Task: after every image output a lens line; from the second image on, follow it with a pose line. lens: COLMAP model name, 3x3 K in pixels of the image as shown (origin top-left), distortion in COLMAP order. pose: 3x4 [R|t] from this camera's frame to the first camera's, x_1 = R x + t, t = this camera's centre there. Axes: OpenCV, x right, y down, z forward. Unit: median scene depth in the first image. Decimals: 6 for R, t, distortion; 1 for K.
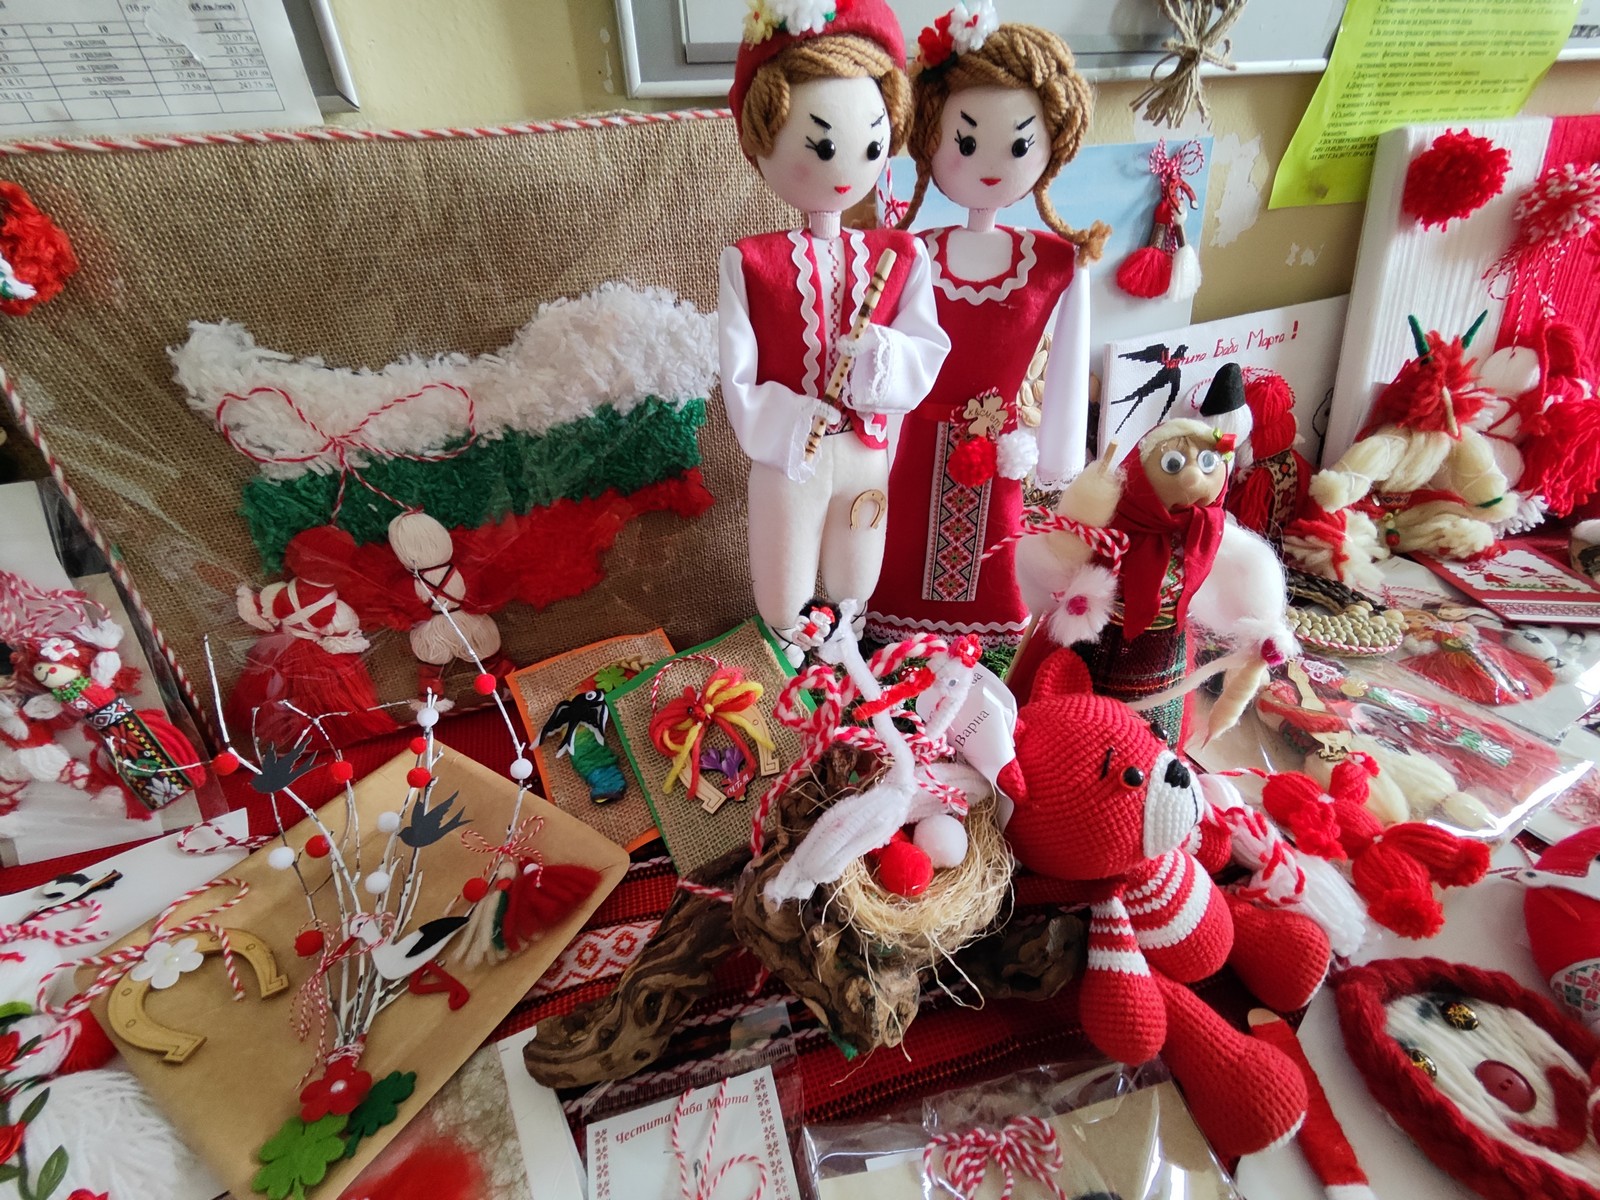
lens RADIAL K [[734.4, 0, 807.2], [0, 734.4, 606.1], [0, 0, 1]] dist [0.005756, -0.003023]
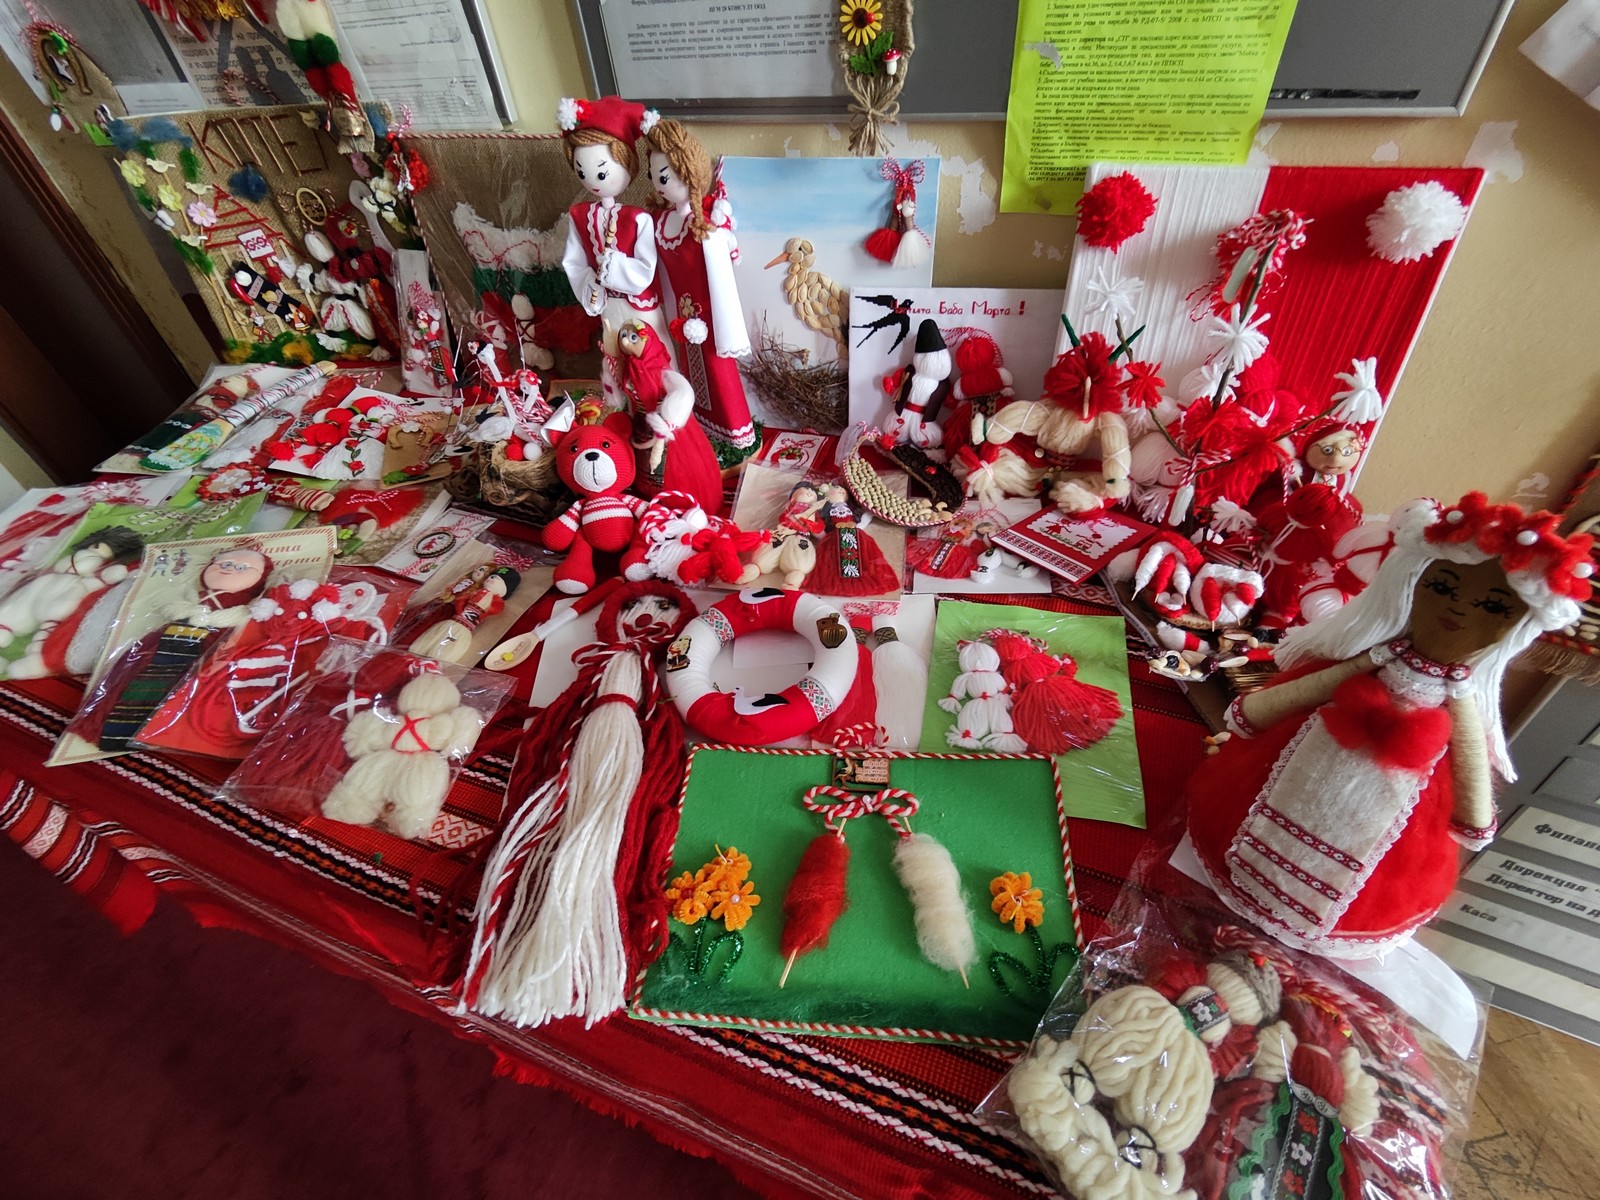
lens RADIAL K [[734.4, 0, 807.2], [0, 734.4, 606.1], [0, 0, 1]] dist [0.005756, -0.003023]
pose [[0.759851, 0.425798, -0.491247, 1.447196], [-0.329939, 0.903683, 0.272942, -0.139276], [0.560149, -0.045314, 0.827151, -0.408957]]
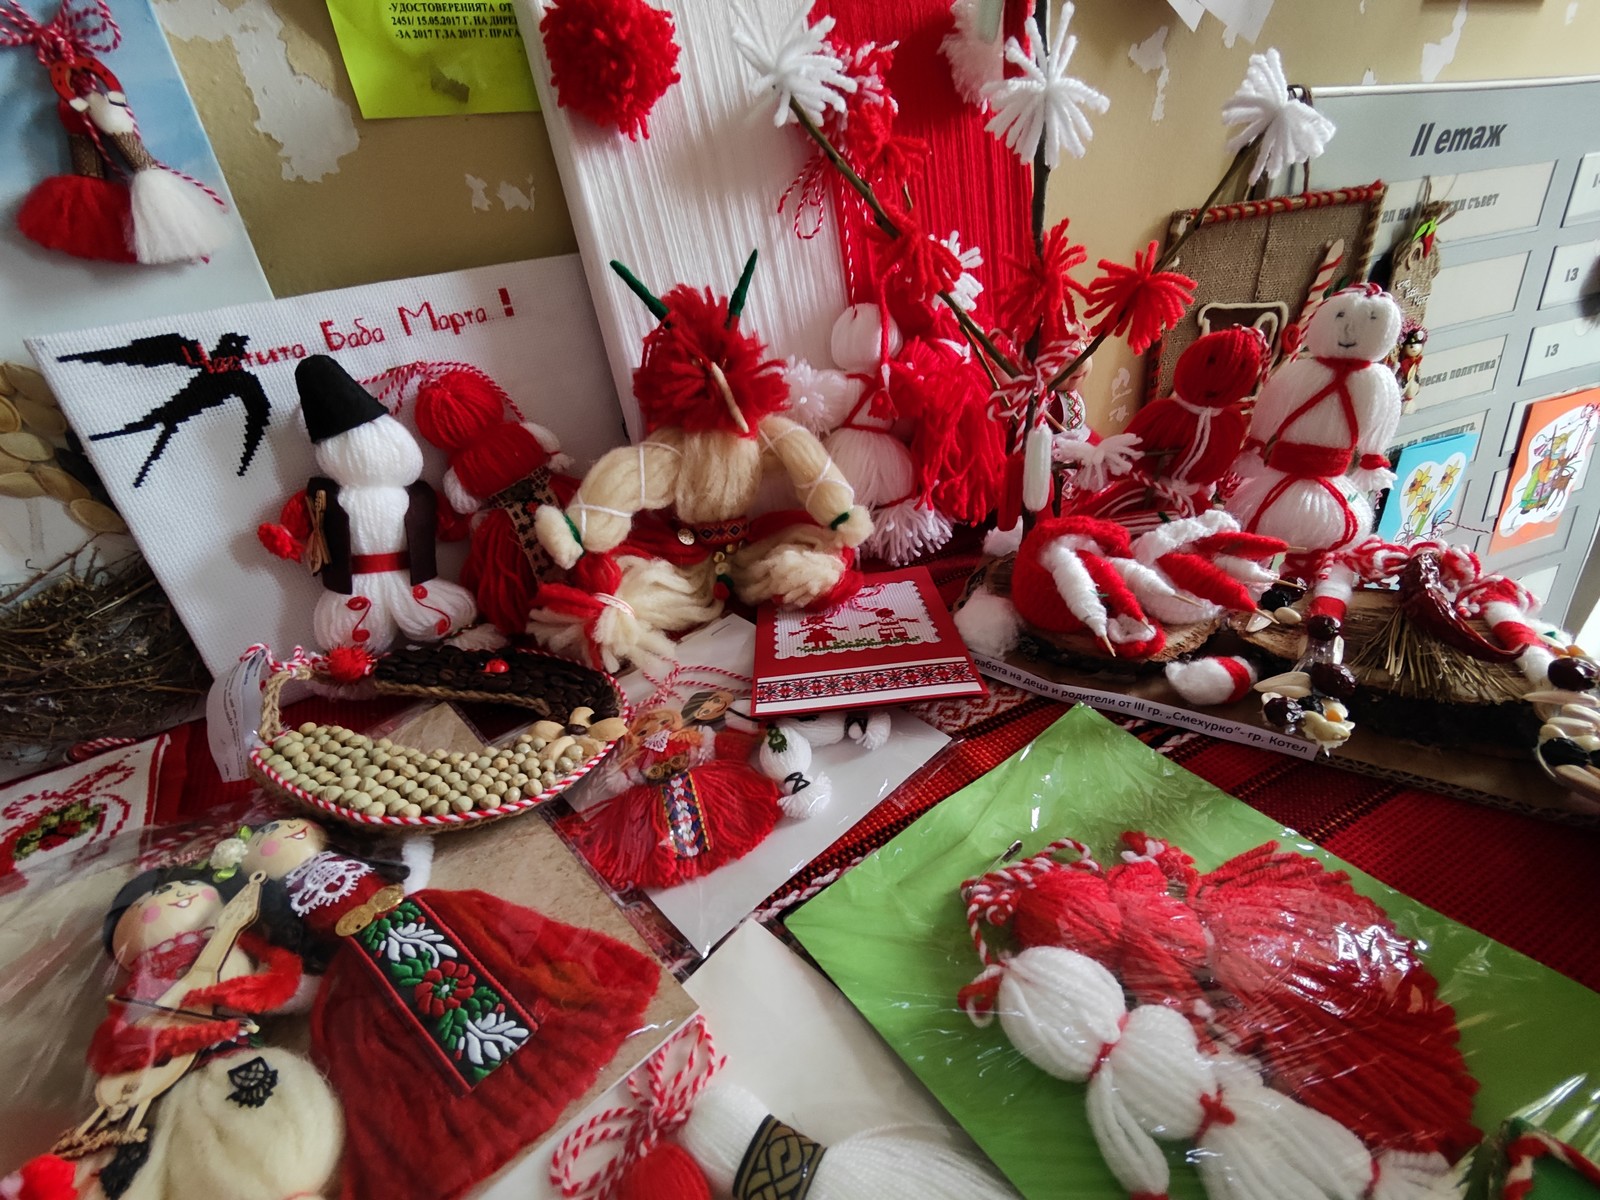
lens RADIAL K [[734.4, 0, 807.2], [0, 734.4, 606.1], [0, 0, 1]] dist [0.005756, -0.003023]
pose [[0.982412, -0.134620, 0.129403, 0.929836], [0.143660, 0.987605, -0.063226, -0.026343], [-0.119287, 0.080704, 0.989574, 0.381243]]
